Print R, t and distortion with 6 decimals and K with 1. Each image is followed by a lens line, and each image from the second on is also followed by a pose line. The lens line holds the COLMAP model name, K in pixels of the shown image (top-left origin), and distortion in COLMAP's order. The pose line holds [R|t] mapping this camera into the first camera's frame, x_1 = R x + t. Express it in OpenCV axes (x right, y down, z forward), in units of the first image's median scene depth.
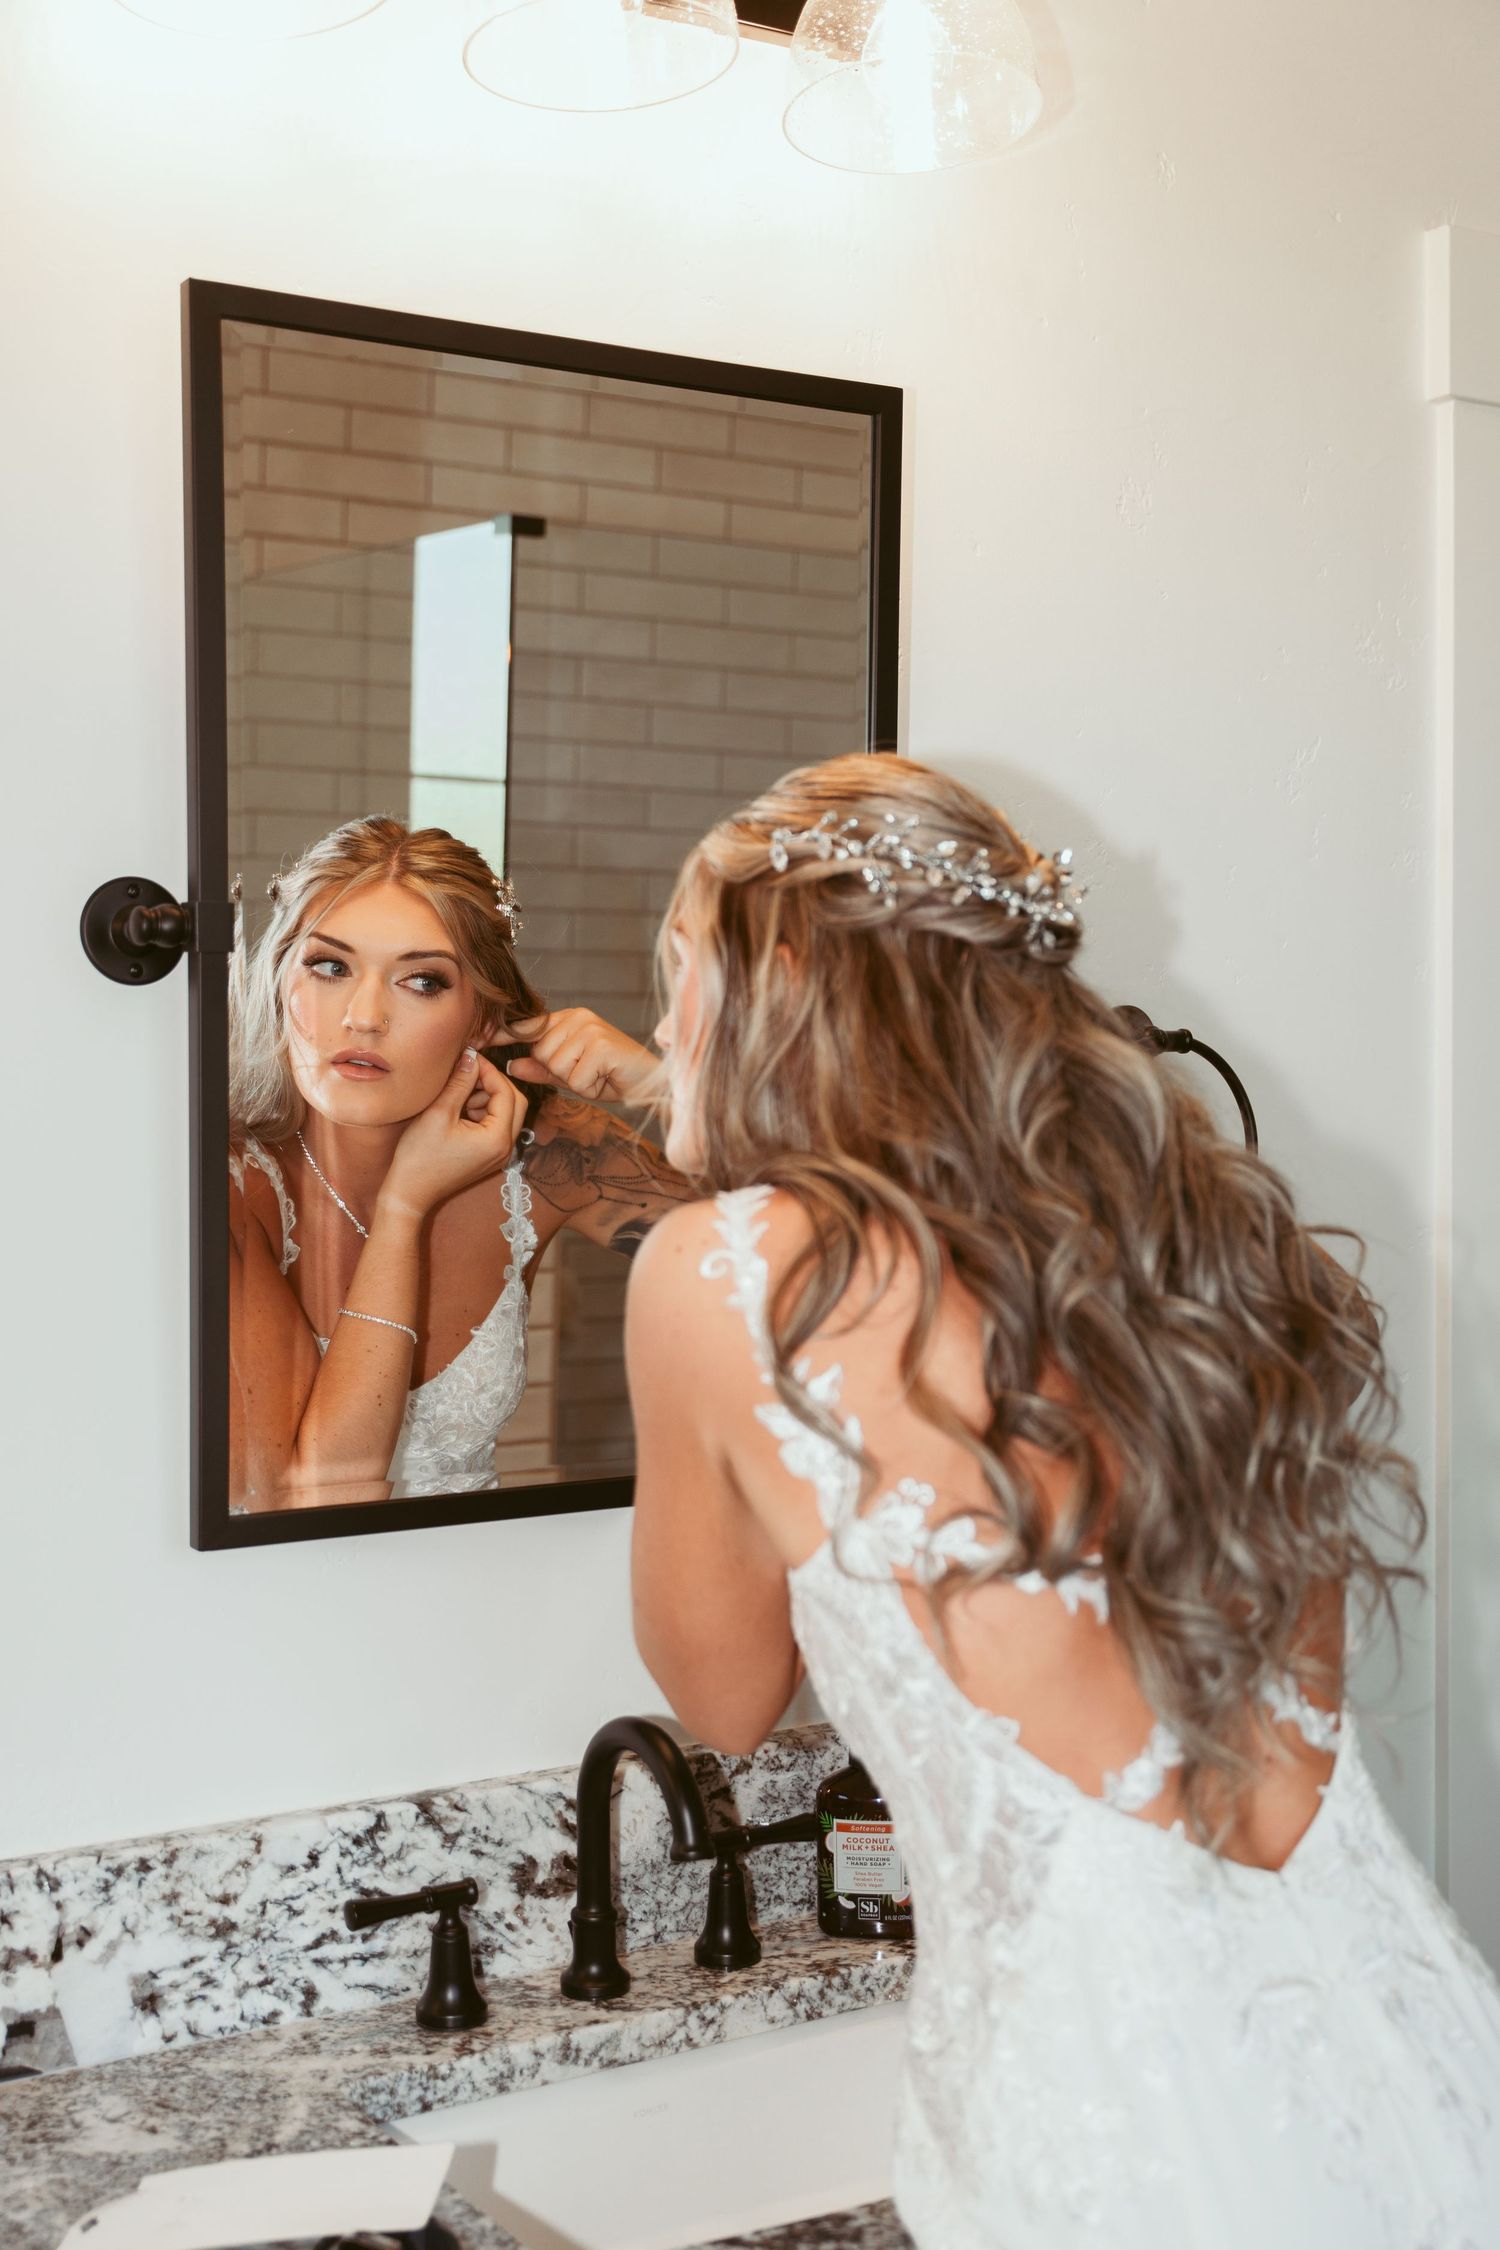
lens RADIAL K [[2343.6, 0, 755.1], [0, 2343.6, 1123.2], [0, 0, 1]] dist [-0.037575, 0.000000]
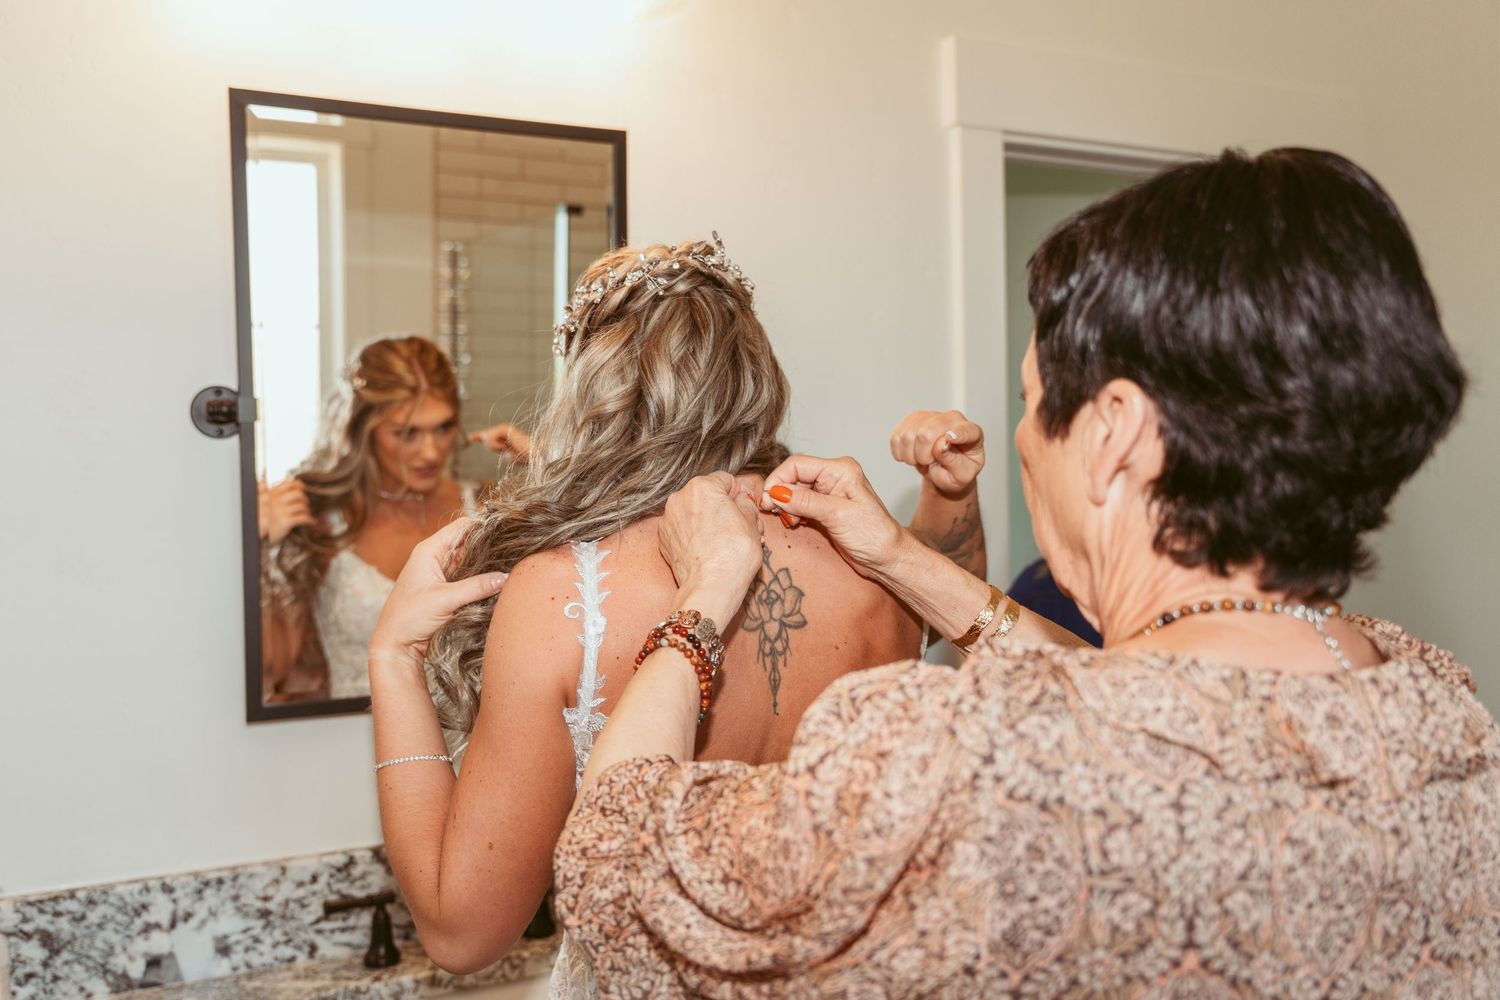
lens RADIAL K [[1147.8, 0, 701.6], [0, 1147.8, 487.6], [0, 0, 1]] dist [0.006097, -0.039116]
pose [[0.995725, -0.011015, -0.091709, 0.235868], [0.009750, 0.999851, -0.014234, -0.000110], [0.091852, 0.013279, 0.995684, 0.055383]]
